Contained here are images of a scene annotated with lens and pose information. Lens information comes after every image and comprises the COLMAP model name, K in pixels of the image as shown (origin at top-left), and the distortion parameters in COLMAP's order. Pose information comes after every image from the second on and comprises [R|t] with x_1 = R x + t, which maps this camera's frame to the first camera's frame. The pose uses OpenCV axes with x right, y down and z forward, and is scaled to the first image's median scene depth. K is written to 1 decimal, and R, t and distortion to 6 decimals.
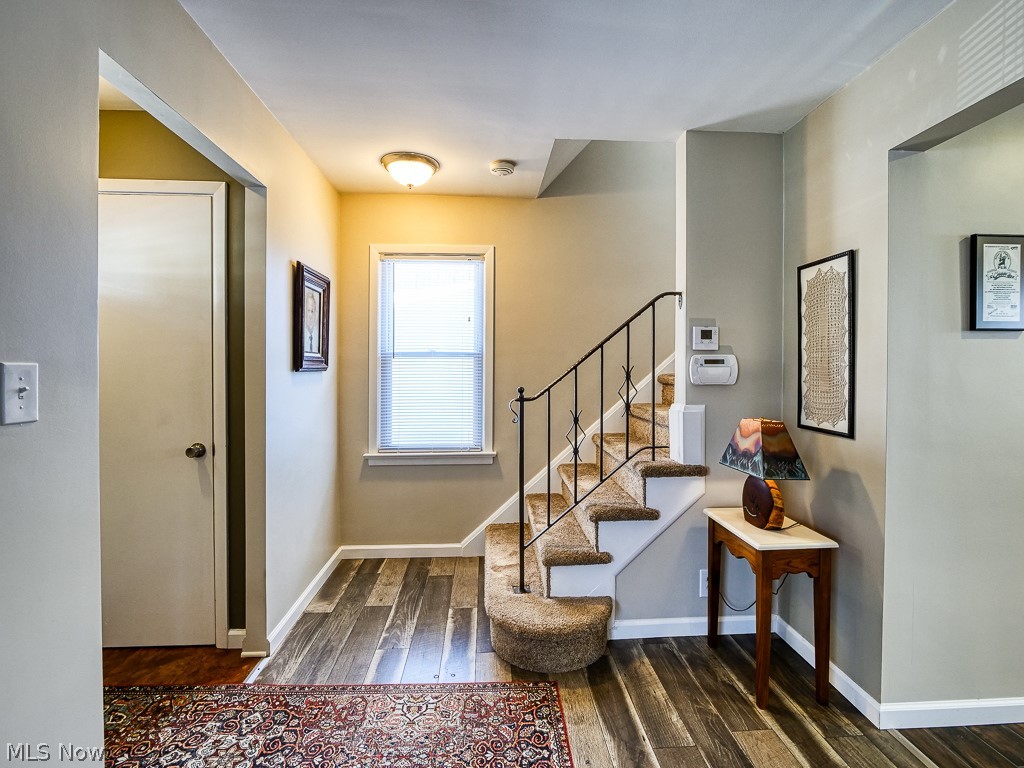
lens RADIAL K [[497.1, 0, 518.5], [0, 497.1, 371.1], [0, 0, 1]] dist [-0.016405, 0.000577]
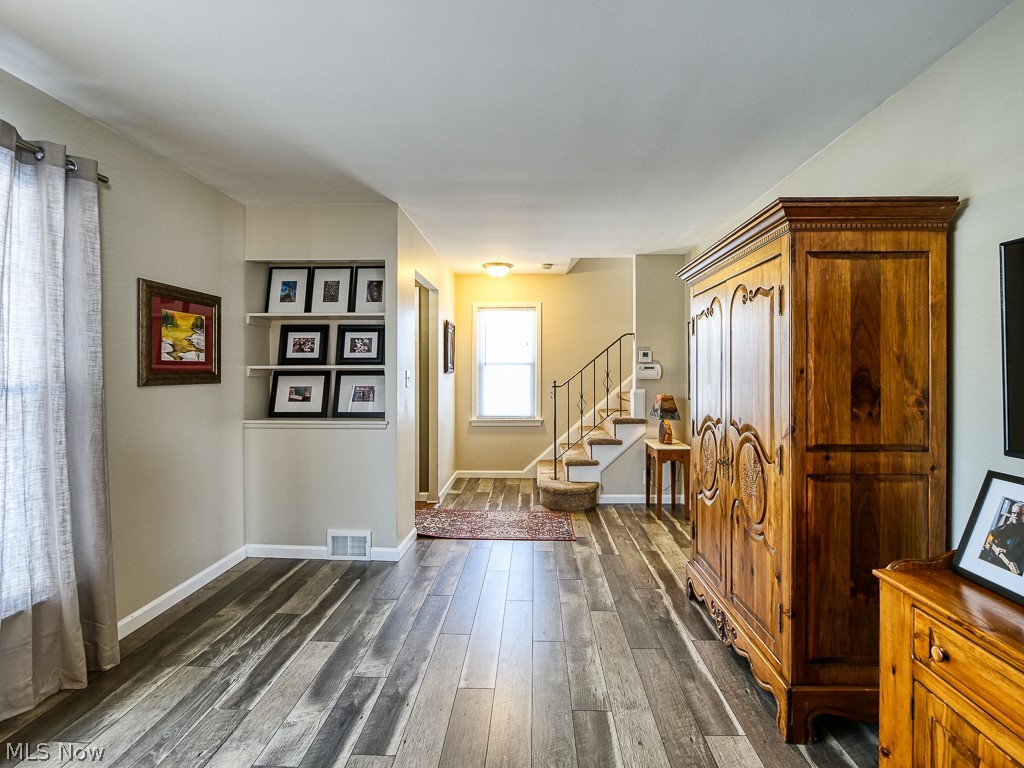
lens RADIAL K [[497.1, 0, 518.5], [0, 497.1, 371.1], [0, 0, 1]] dist [-0.016405, 0.000577]
pose [[0.995373, -0.002973, -0.096038, 0.054253], [0.002188, 0.999963, -0.008273, 0.009895], [0.096059, 0.008025, 0.995343, -1.068477]]
